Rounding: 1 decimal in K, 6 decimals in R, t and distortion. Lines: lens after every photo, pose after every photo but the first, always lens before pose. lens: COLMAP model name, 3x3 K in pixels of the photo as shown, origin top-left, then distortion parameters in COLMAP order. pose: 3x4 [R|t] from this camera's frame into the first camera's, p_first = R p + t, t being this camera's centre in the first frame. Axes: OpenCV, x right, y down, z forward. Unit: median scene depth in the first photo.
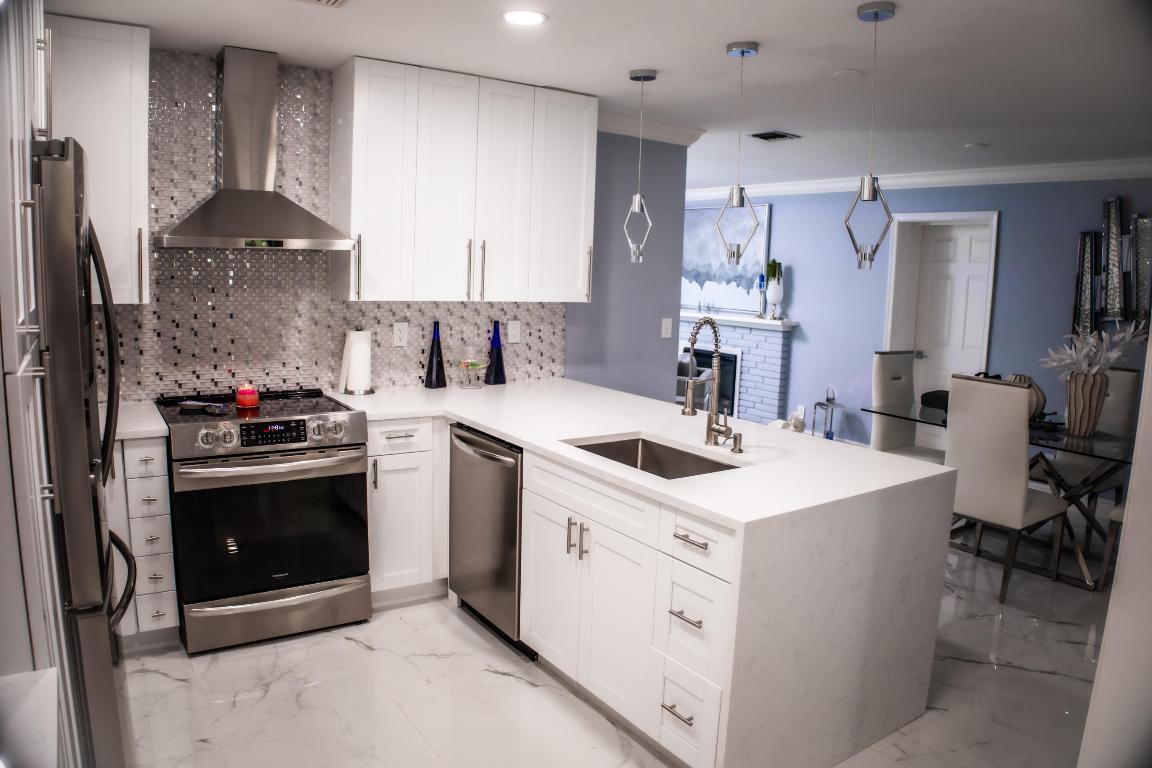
lens RADIAL K [[779.8, 0, 581.6], [0, 779.8, 388.3], [0, 0, 1]] dist [-0.198744, 0.087989]
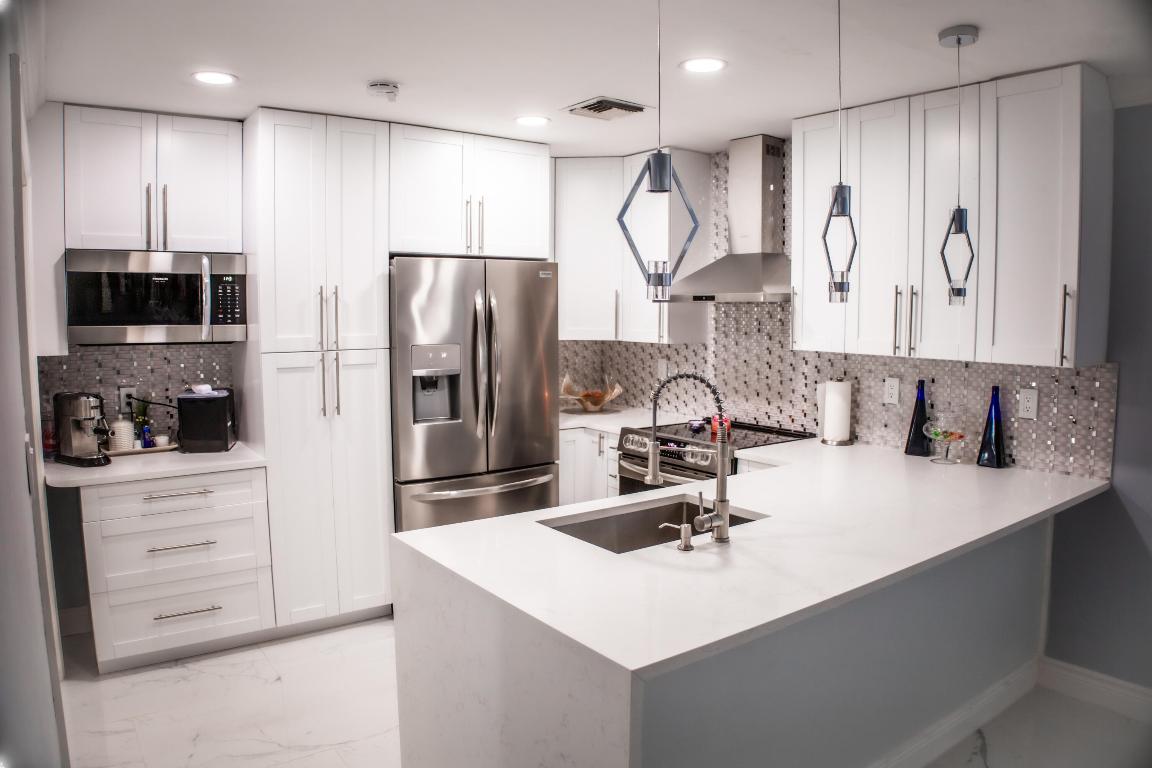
lens RADIAL K [[779.8, 0, 581.6], [0, 779.8, 388.3], [0, 0, 1]] dist [-0.198744, 0.087989]
pose [[0.045858, 0.055320, -0.997415, 0.706221], [-0.154754, 0.986805, 0.047617, -0.063283], [0.986888, 0.152170, 0.053814, 0.632780]]
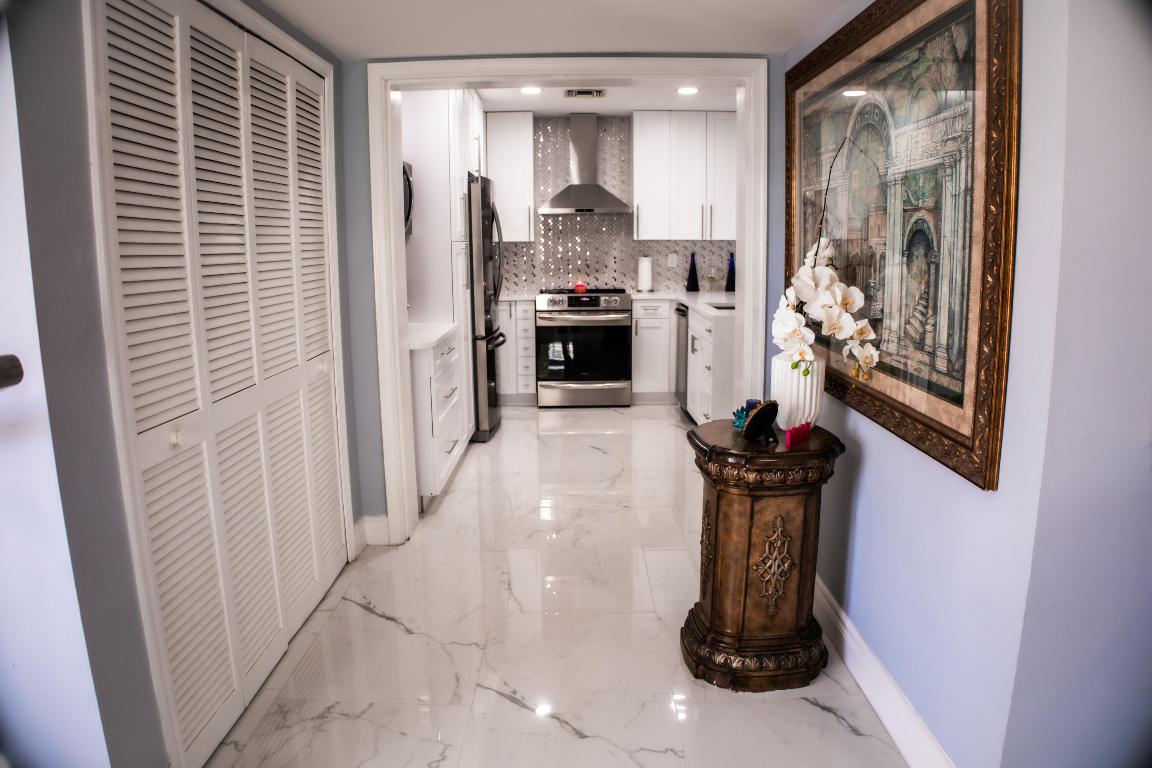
lens RADIAL K [[779.8, 0, 581.6], [0, 779.8, 388.3], [0, 0, 1]] dist [-0.198744, 0.087989]
pose [[0.824365, 0.059333, -0.562940, 0.657823], [-0.044498, 0.998206, 0.040047, 0.173901], [0.564306, -0.007964, 0.825527, -0.627261]]
